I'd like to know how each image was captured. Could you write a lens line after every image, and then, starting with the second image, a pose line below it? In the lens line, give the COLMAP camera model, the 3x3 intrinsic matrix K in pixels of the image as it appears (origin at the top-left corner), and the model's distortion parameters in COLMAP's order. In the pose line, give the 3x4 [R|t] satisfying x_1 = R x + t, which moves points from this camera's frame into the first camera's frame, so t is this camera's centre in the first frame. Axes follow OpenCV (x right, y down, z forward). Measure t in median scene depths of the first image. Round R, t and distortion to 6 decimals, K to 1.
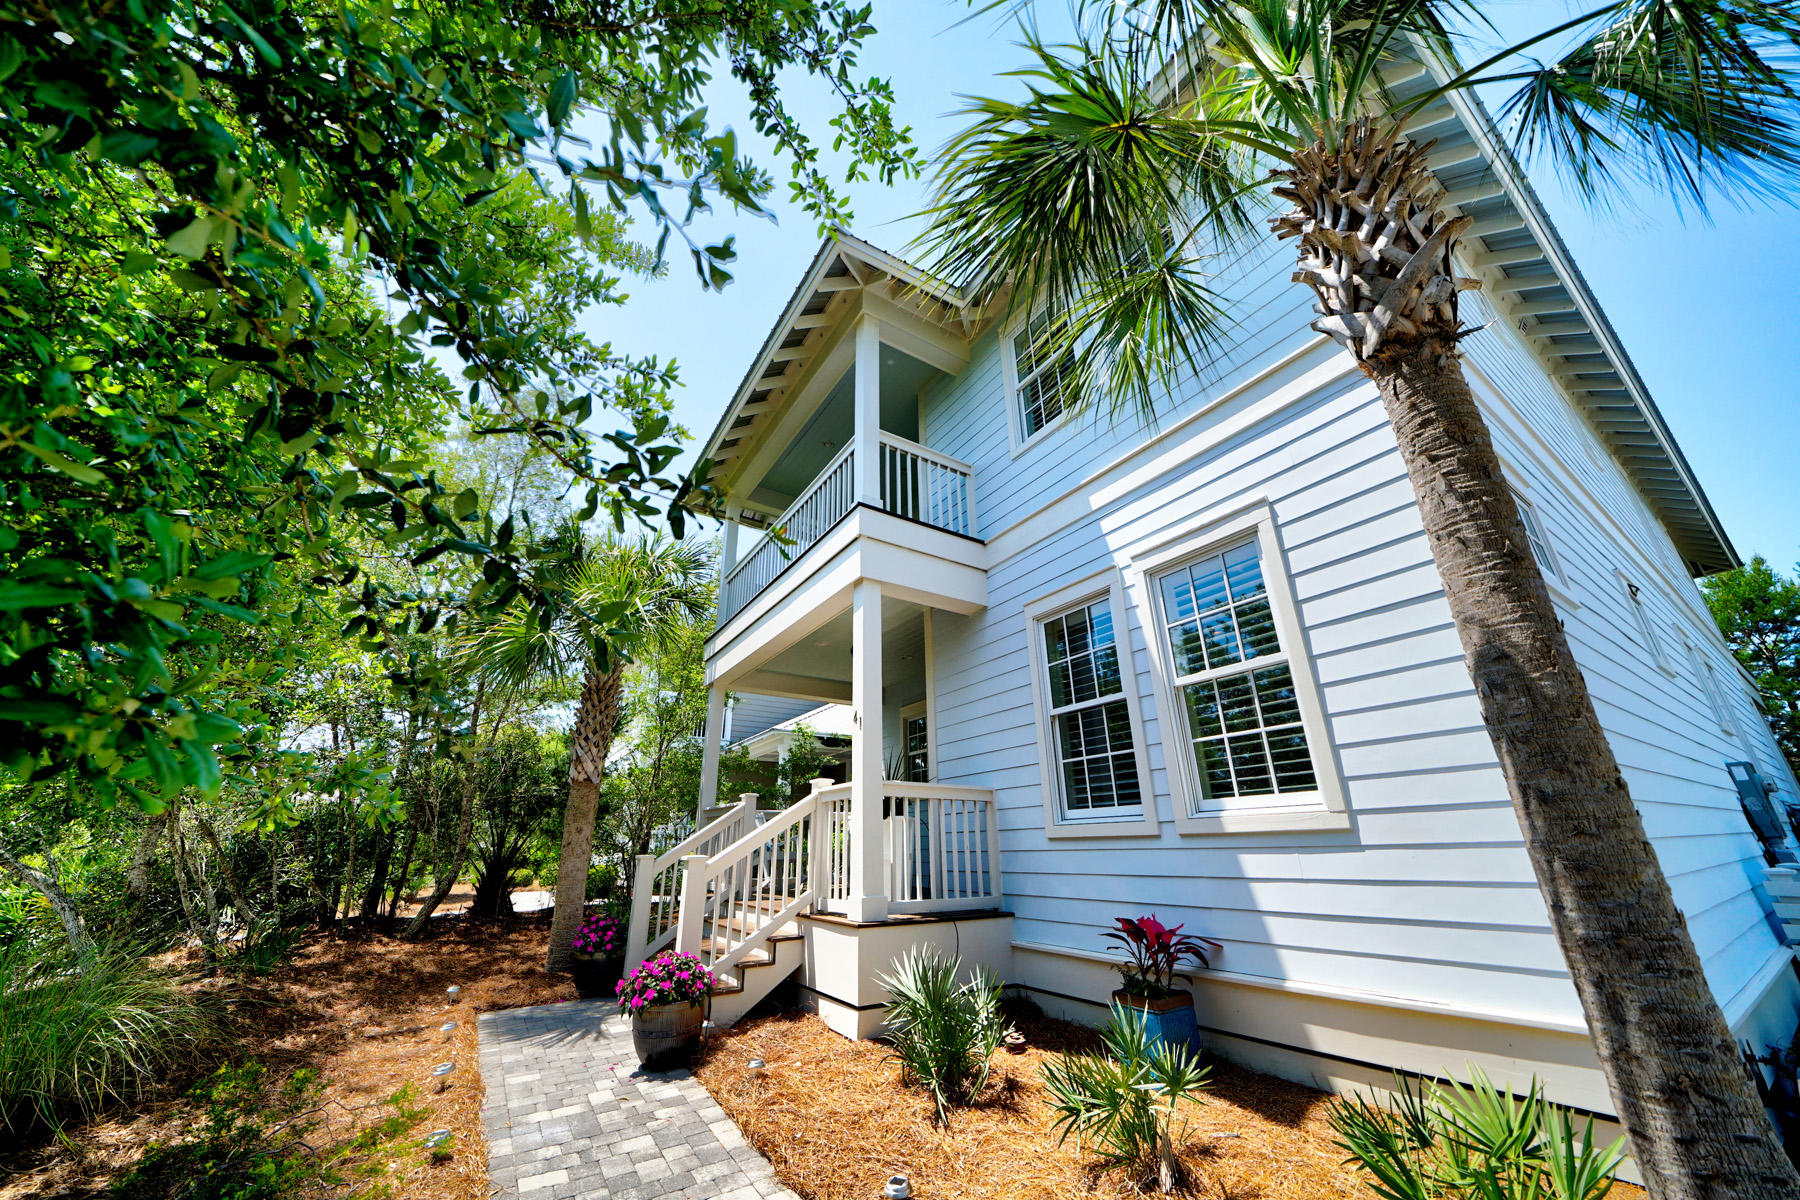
lens RADIAL K [[621.1, 0, 900.0], [0, 621.1, 600.0], [0, 0, 1]] dist [-0.021116, 0.000261]
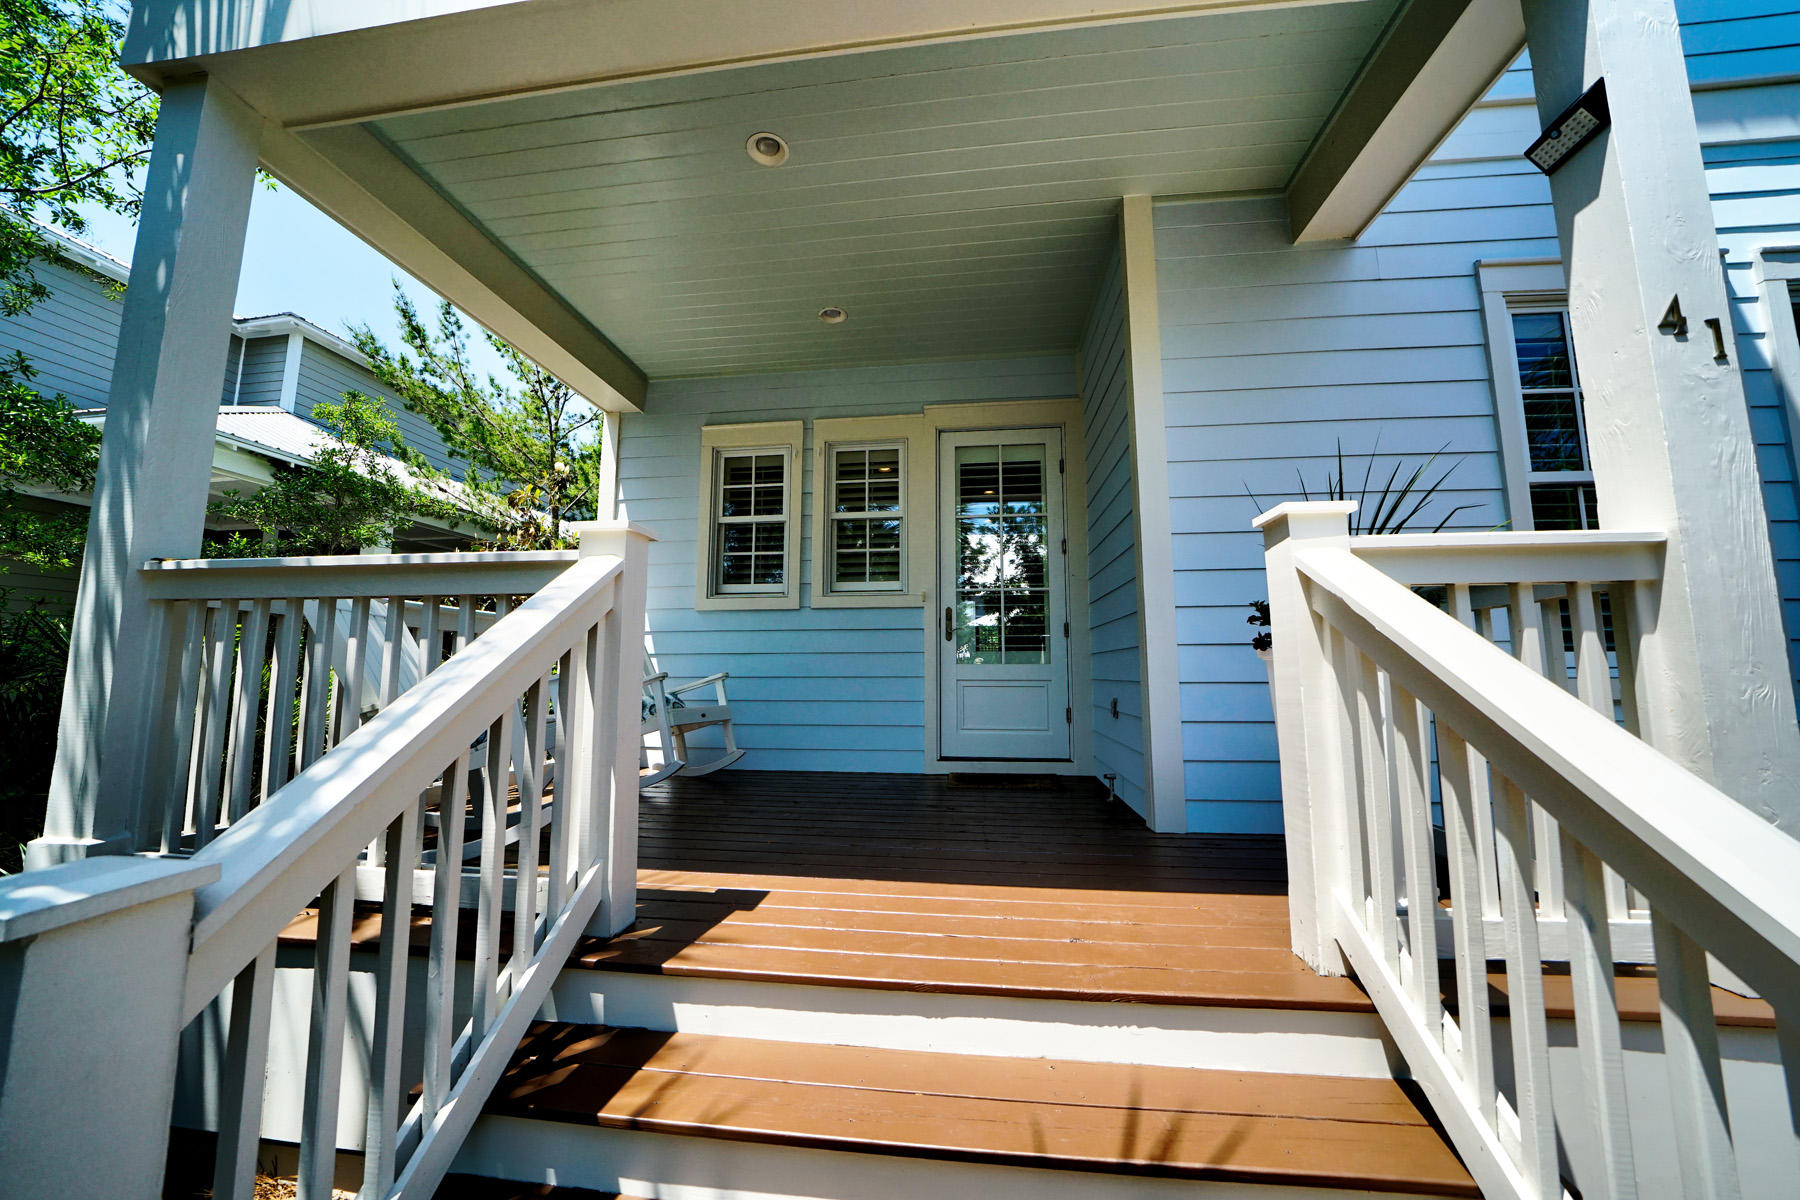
lens RADIAL K [[621.1, 0, 900.0], [0, 621.1, 600.0], [0, 0, 1]] dist [-0.021116, 0.000261]
pose [[0.635308, 0.105834, 0.764972, -0.610792], [-0.290217, 0.950676, 0.109498, 0.479852], [-0.715652, -0.291572, 0.634687, 1.290835]]
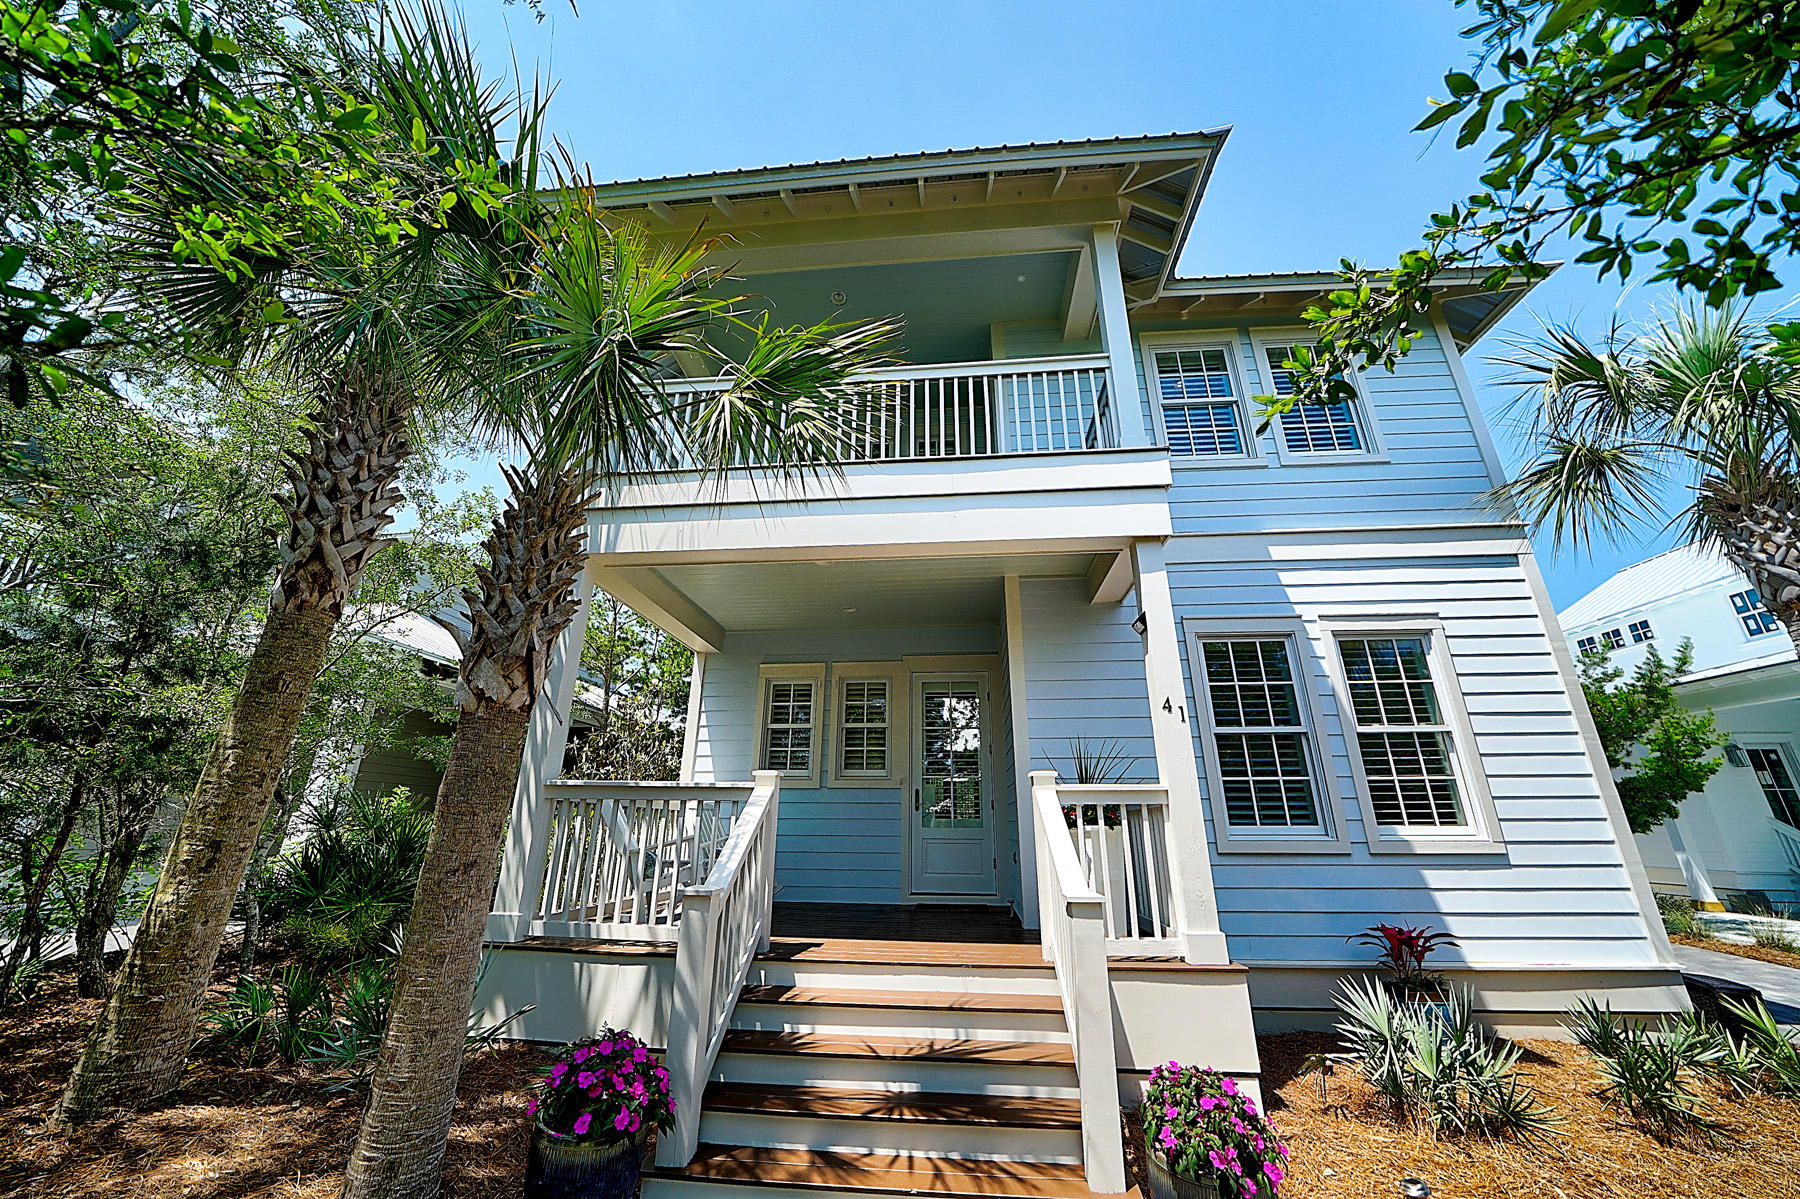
lens RADIAL K [[621.1, 0, 900.0], [0, 621.1, 599.5], [0, 0, 1]] dist [-0.021116, 0.000261]
pose [[0.613810, 0.291756, 0.733564, -1.113601], [-0.303323, 0.945038, -0.122059, 0.326441], [-0.728857, -0.147585, 0.668570, 0.916908]]
